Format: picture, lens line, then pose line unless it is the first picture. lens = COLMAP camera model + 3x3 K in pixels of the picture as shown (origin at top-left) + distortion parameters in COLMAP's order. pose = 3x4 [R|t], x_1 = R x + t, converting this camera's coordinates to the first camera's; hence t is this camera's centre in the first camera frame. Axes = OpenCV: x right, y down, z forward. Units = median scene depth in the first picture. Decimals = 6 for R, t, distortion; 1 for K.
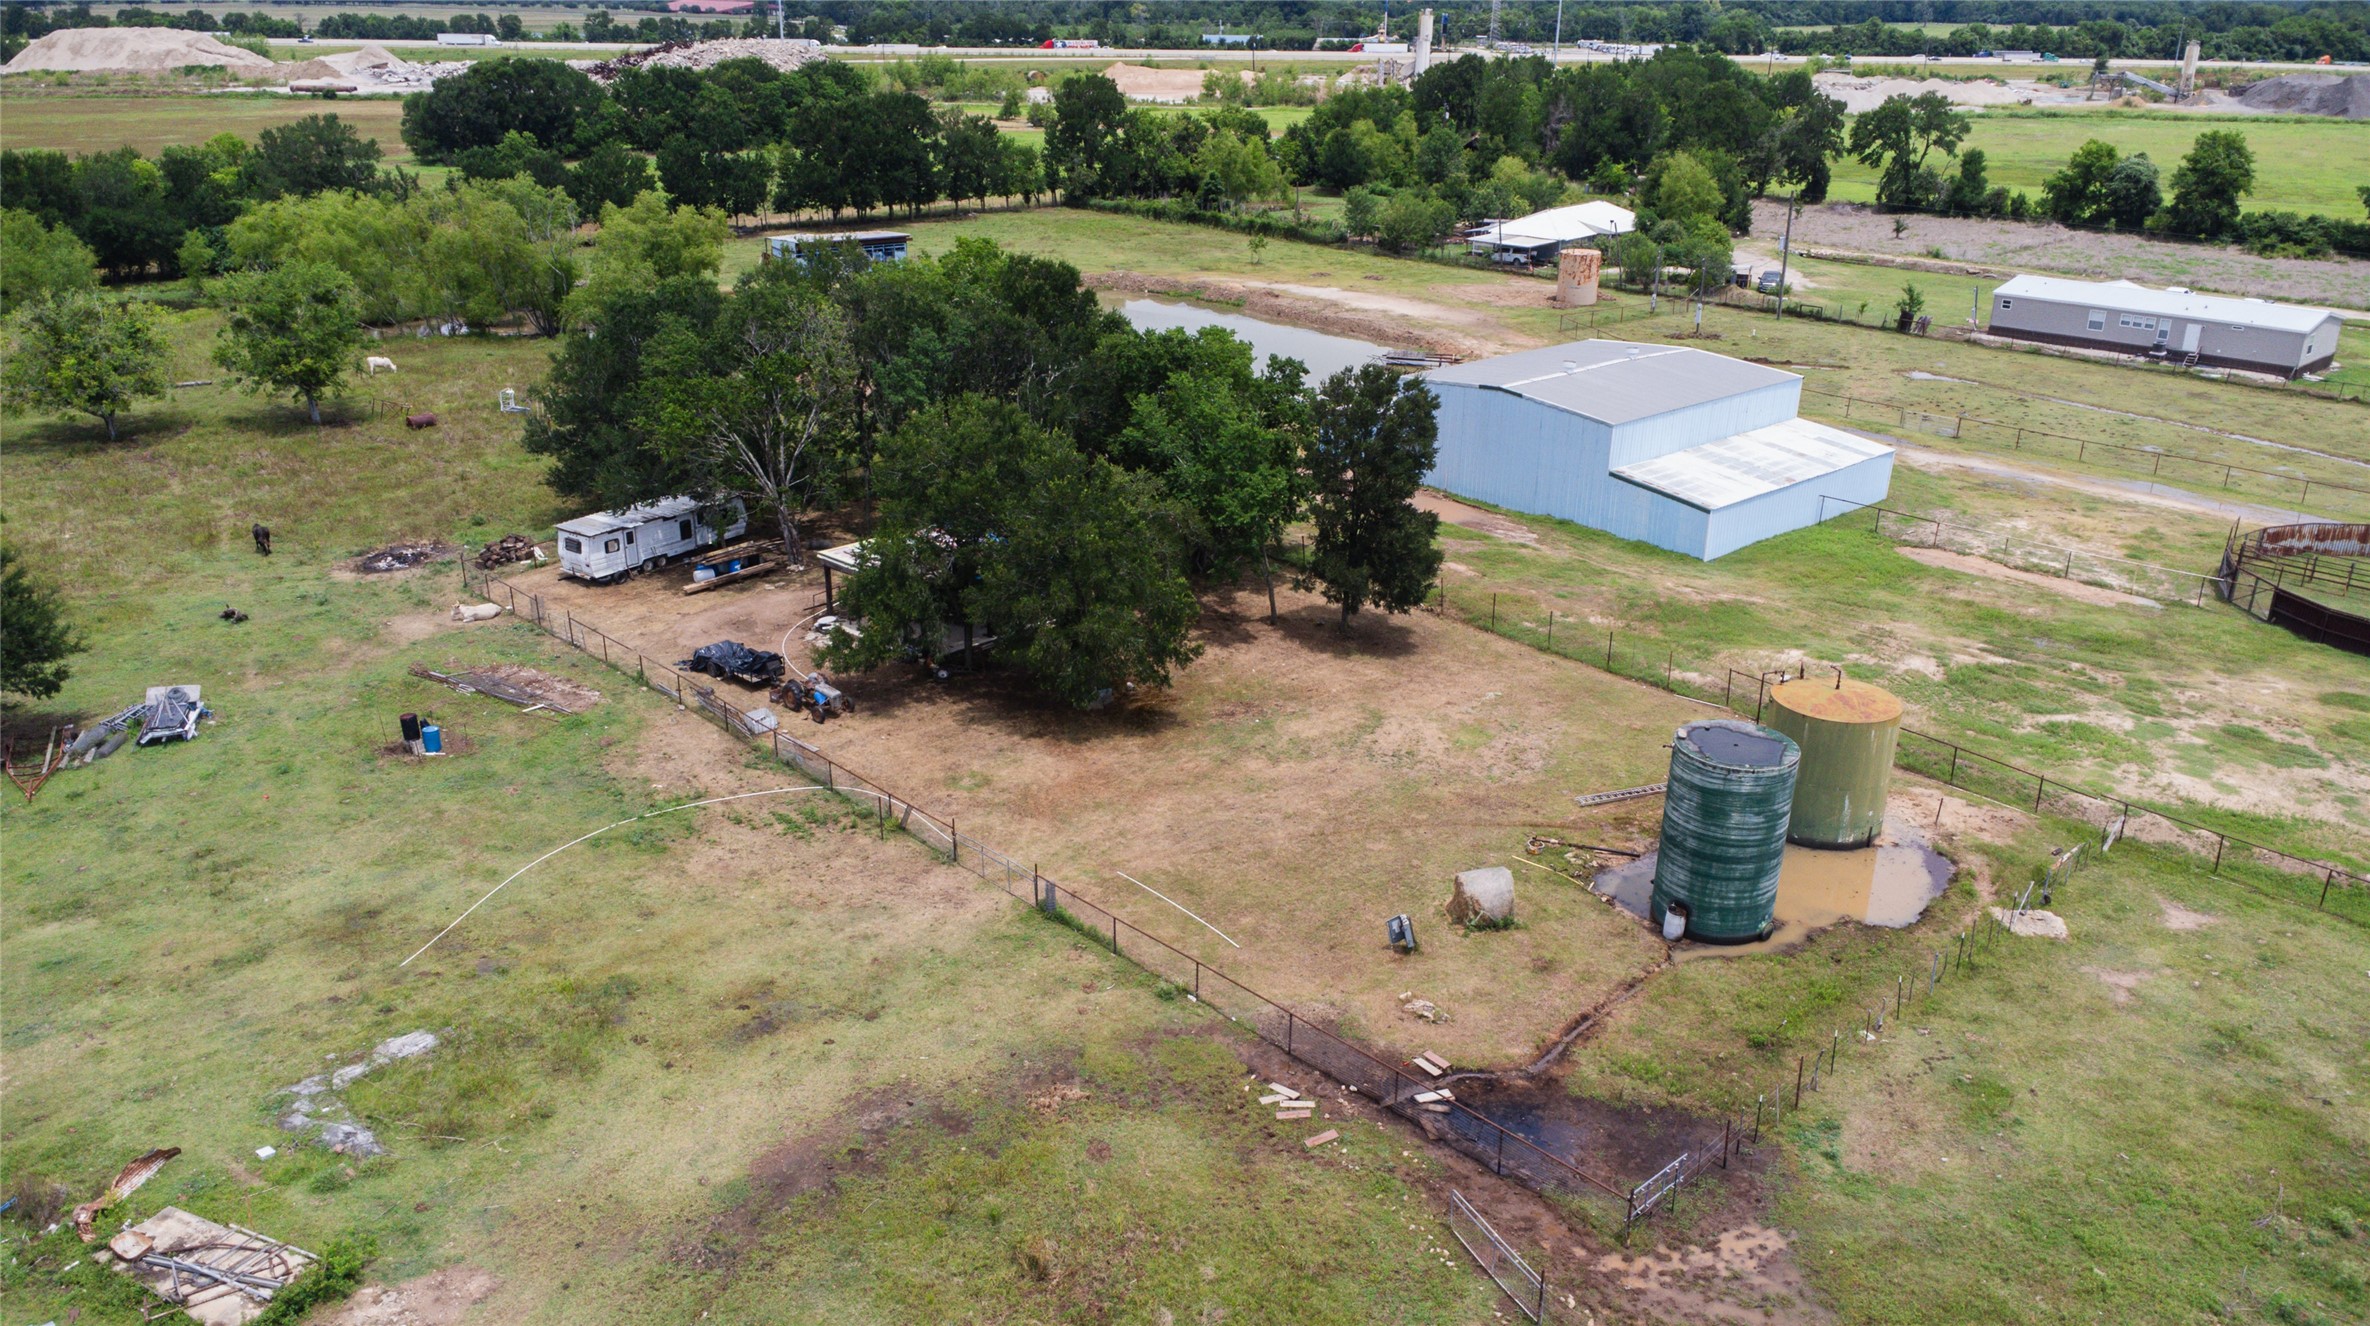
lens RADIAL K [[1697.5, 0, 1232.3], [0, 1697.5, 674.8], [0, 0, 1]] dist [0.020630, 0.001008]
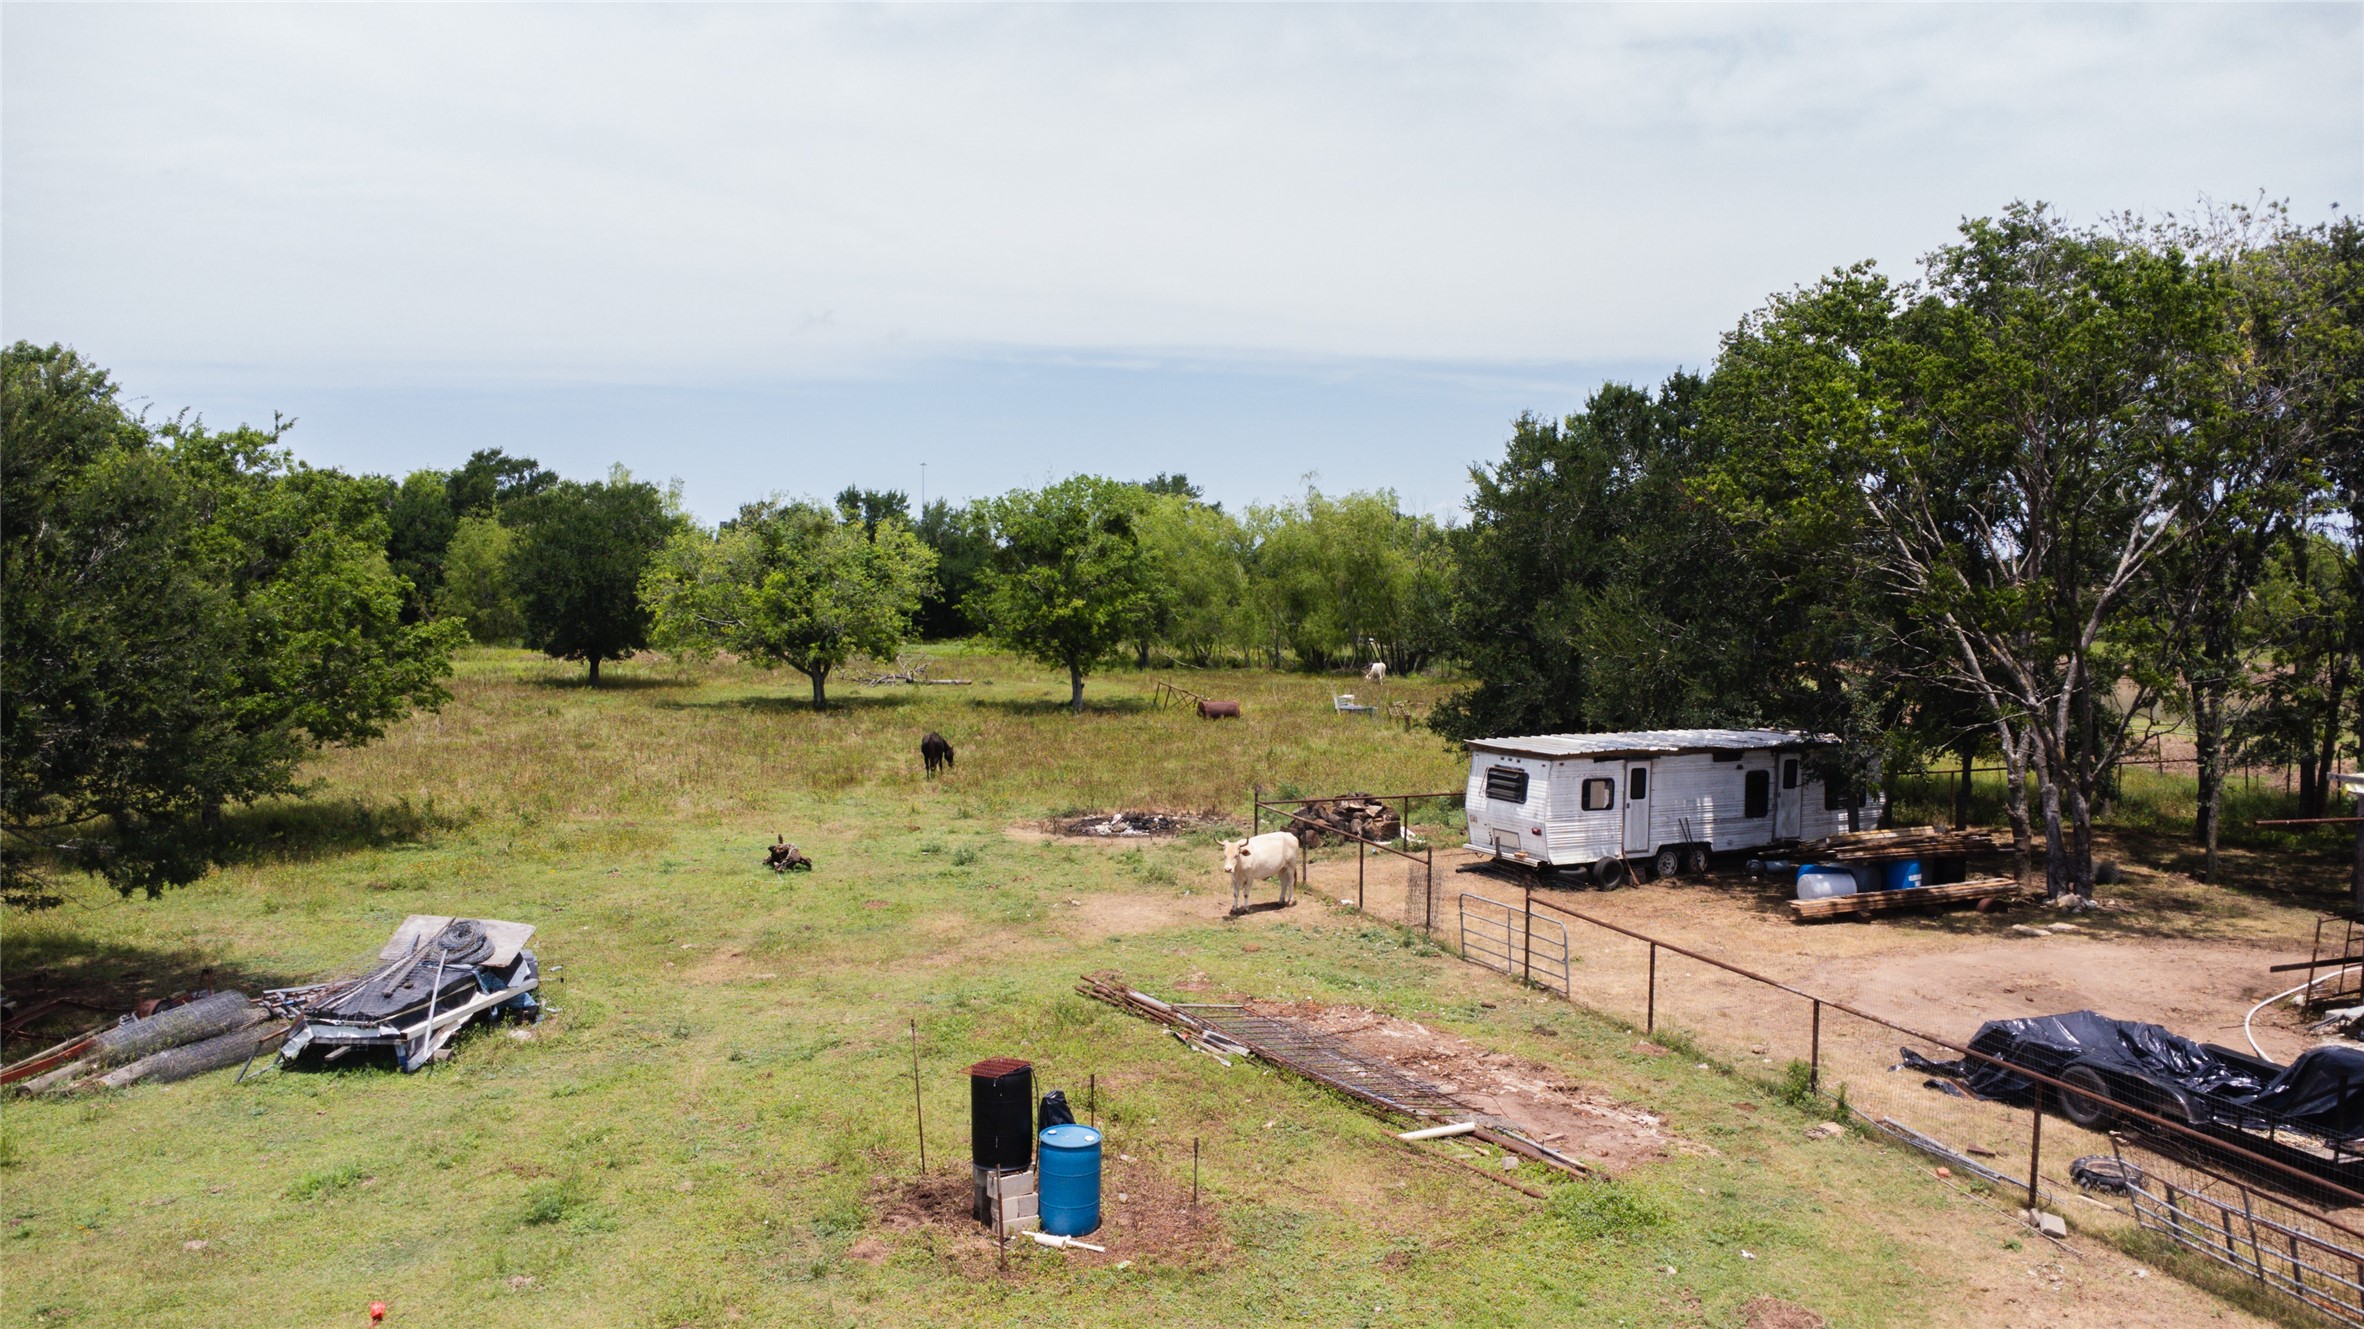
lens RADIAL K [[1693.2, 0, 1229.2], [0, 1693.2, 676.3], [0, 0, 1]] dist [0.020630, 0.001008]
pose [[0.904471, 0.027735, -0.425633, -0.292024], [-0.164885, 0.943044, -0.288932, 0.030561], [0.393377, 0.331511, 0.857528, 0.653664]]
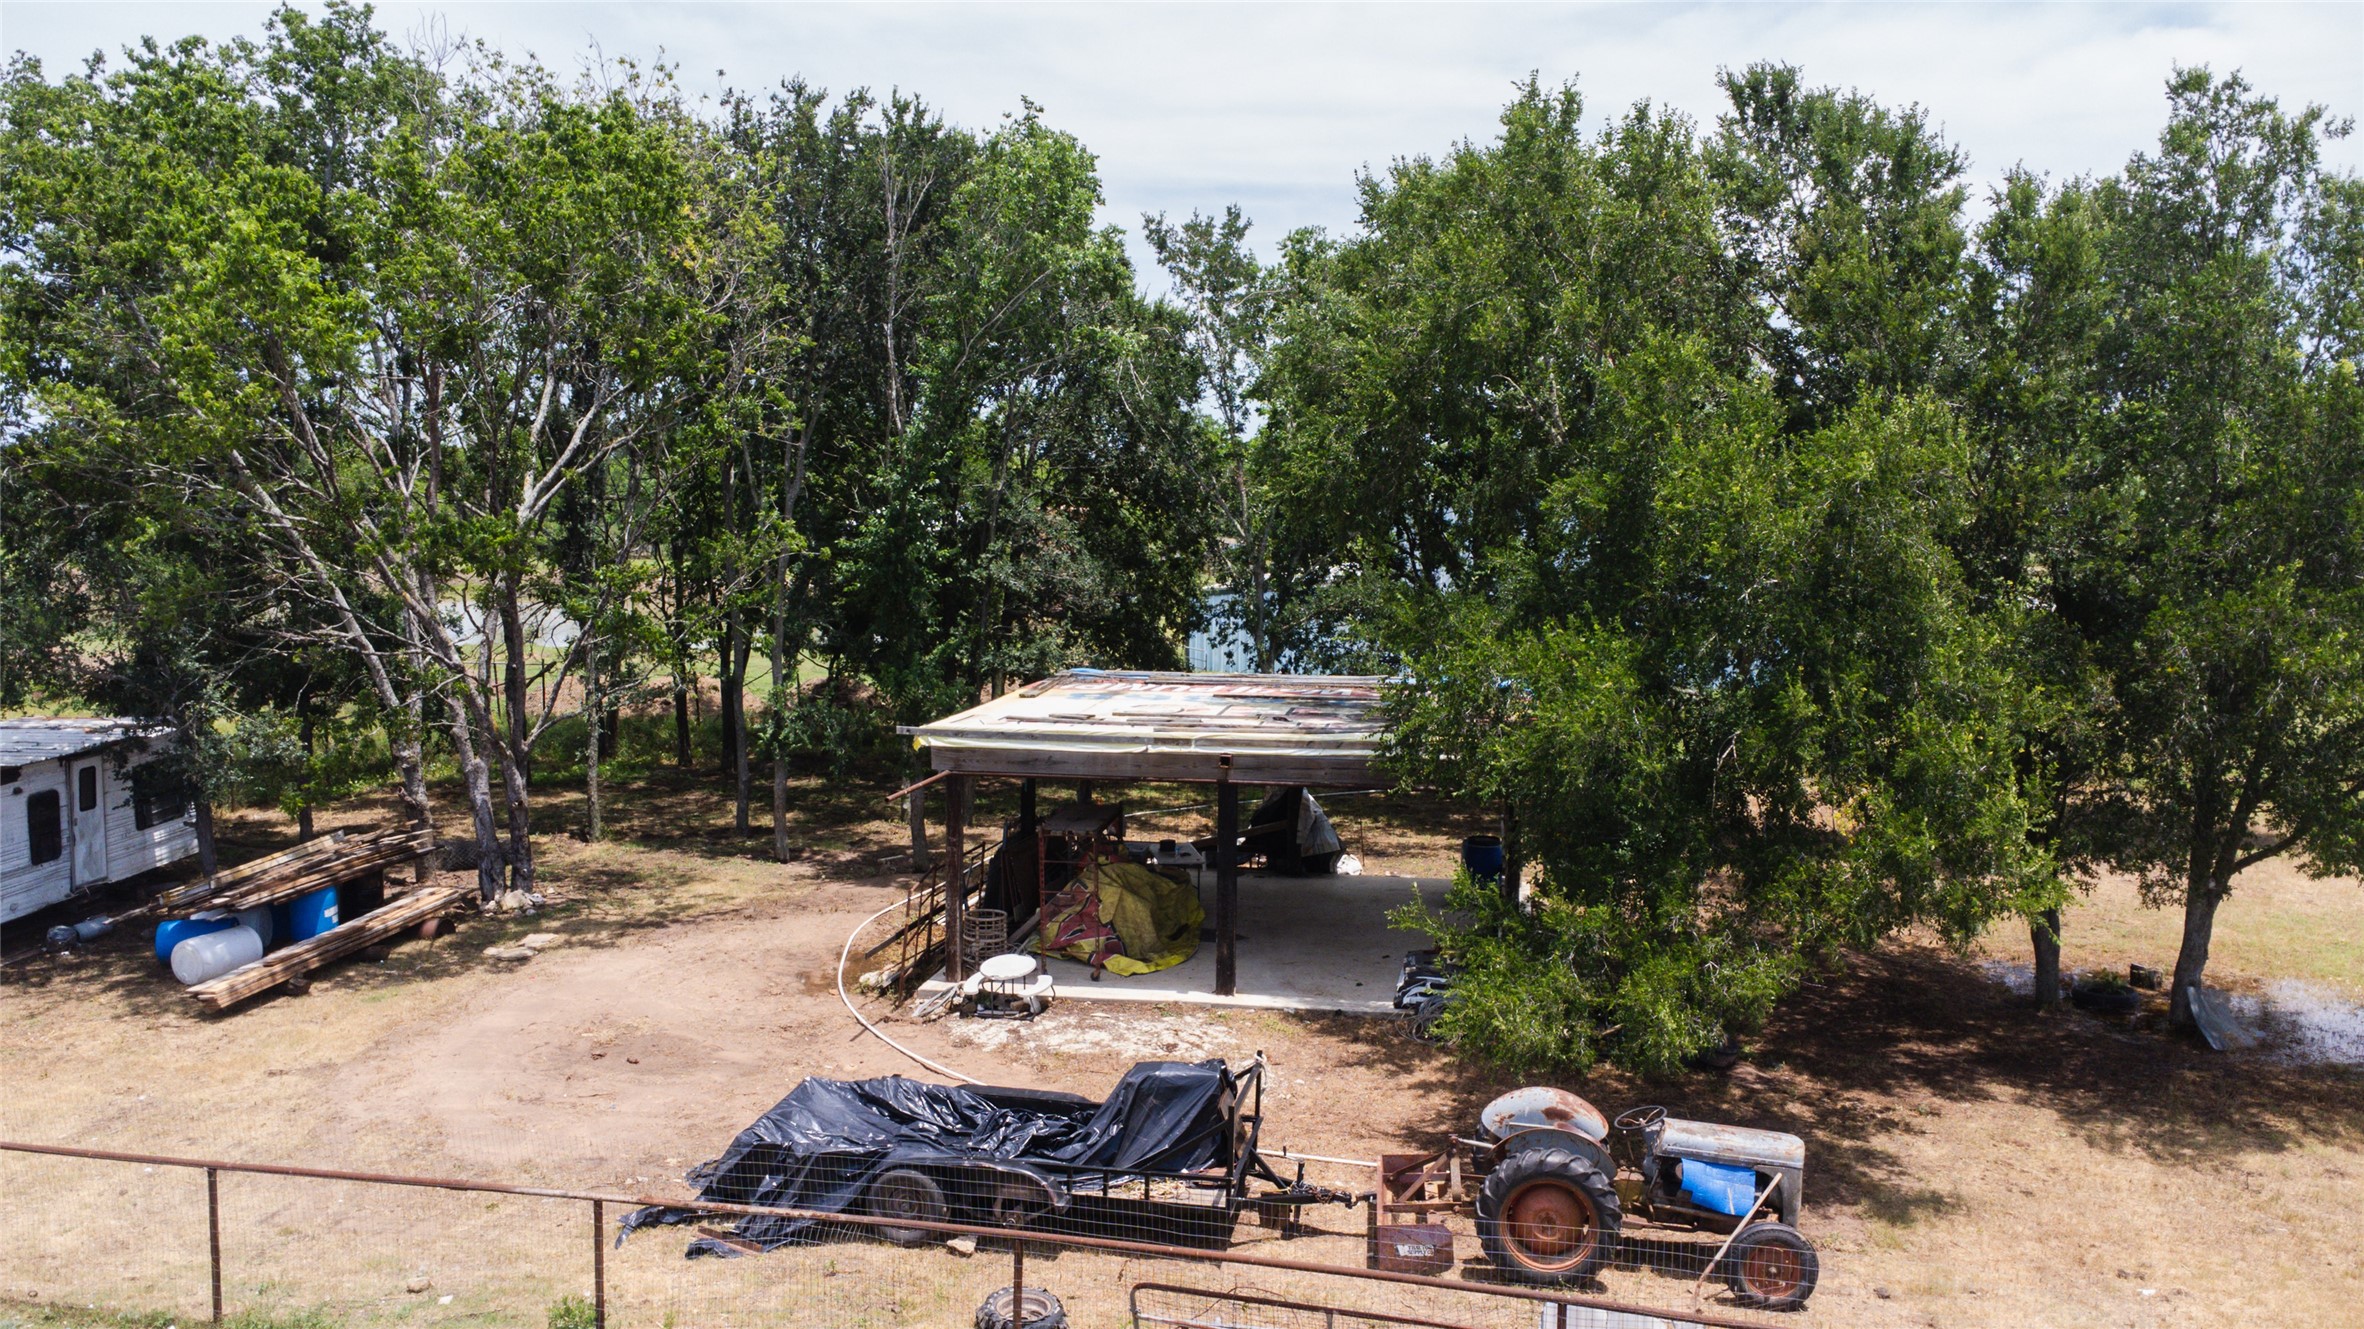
lens RADIAL K [[1770.3, 0, 1186.9], [0, 1770.3, 699.4], [0, 0, 1]] dist [0.004059, -0.000465]
pose [[0.830687, -0.061103, 0.553377, -0.361221], [0.204854, 0.957773, -0.201756, -0.011037], [-0.517682, 0.280958, 0.808126, 0.744194]]
